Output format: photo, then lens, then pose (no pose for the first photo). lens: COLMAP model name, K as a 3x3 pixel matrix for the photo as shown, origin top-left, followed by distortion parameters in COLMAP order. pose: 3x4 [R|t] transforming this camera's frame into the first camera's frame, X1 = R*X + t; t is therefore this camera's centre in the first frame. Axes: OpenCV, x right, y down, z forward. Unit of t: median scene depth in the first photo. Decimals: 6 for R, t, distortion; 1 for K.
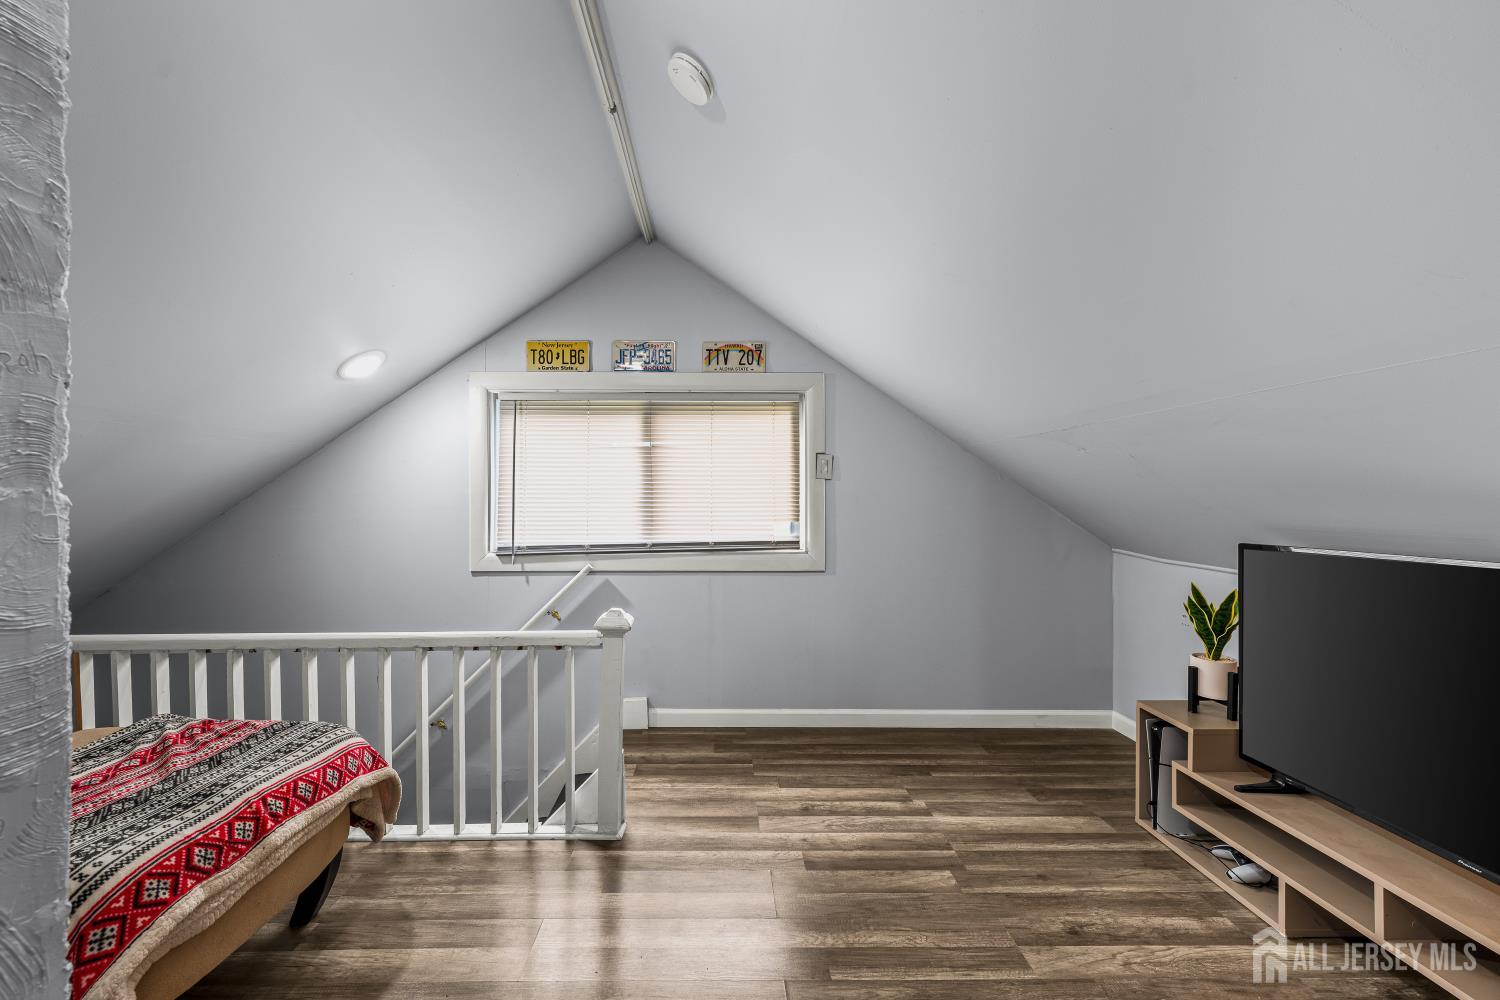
lens RADIAL K [[589.3, 0, 739.4], [0, 589.3, 499.5], [0, 0, 1]] dist [0.000282, 0.000057]
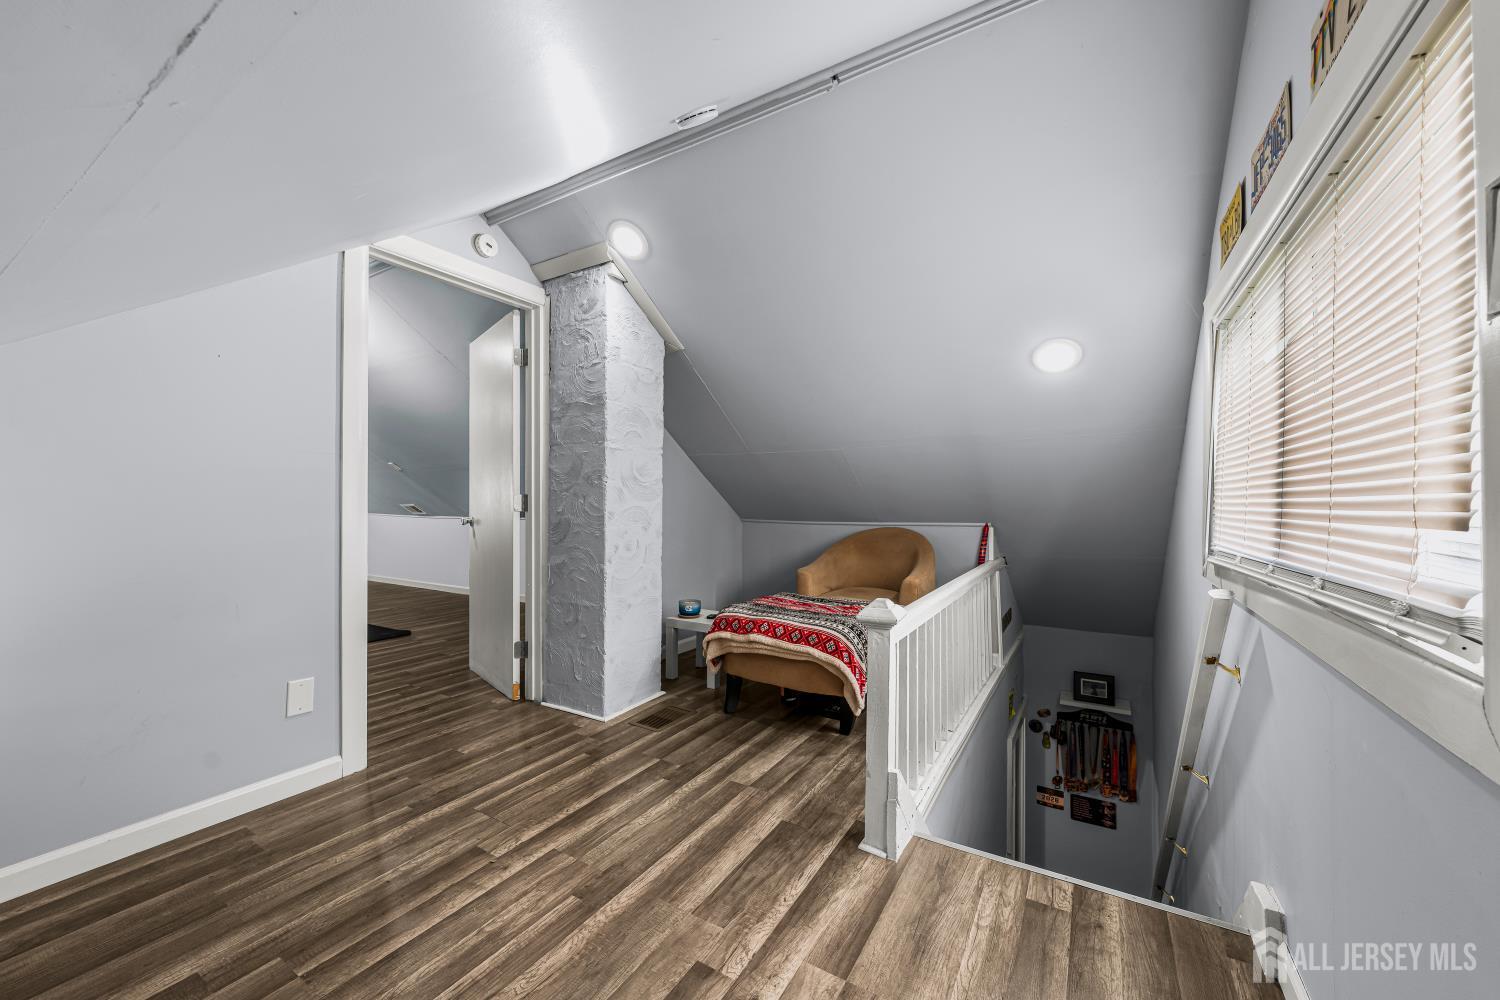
lens RADIAL K [[586.0, 0, 749.9], [0, 586.0, 501.7], [0, 0, 1]] dist [-0.000601, -0.000248]
pose [[-0.551343, -0.002773, -0.834274, 0.576223], [-0.004513, 0.999990, -0.000341, 0.037112], [0.834266, 0.003577, -0.551350, 1.205562]]
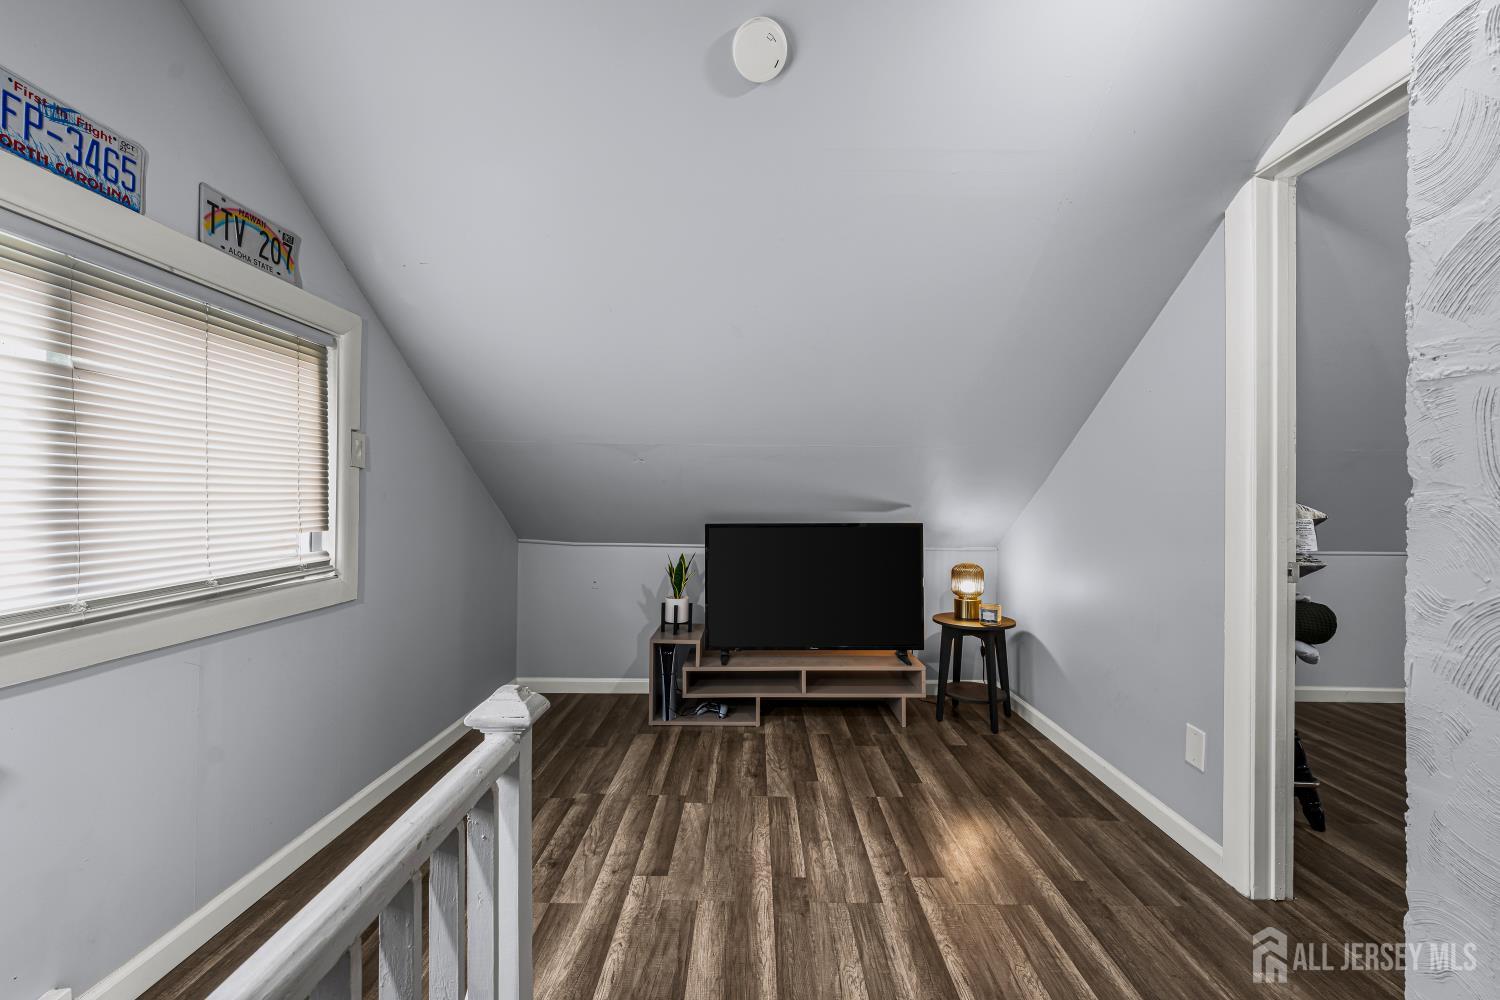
lens RADIAL K [[589.3, 0, 739.4], [0, 589.3, 499.5], [0, 0, 1]] dist [0.000282, 0.000057]
pose [[0.059479, -0.002668, 0.998226, -0.705817], [-0.002710, 0.999992, 0.002835, -0.000536], [-0.998226, -0.002874, 0.059471, 0.678011]]
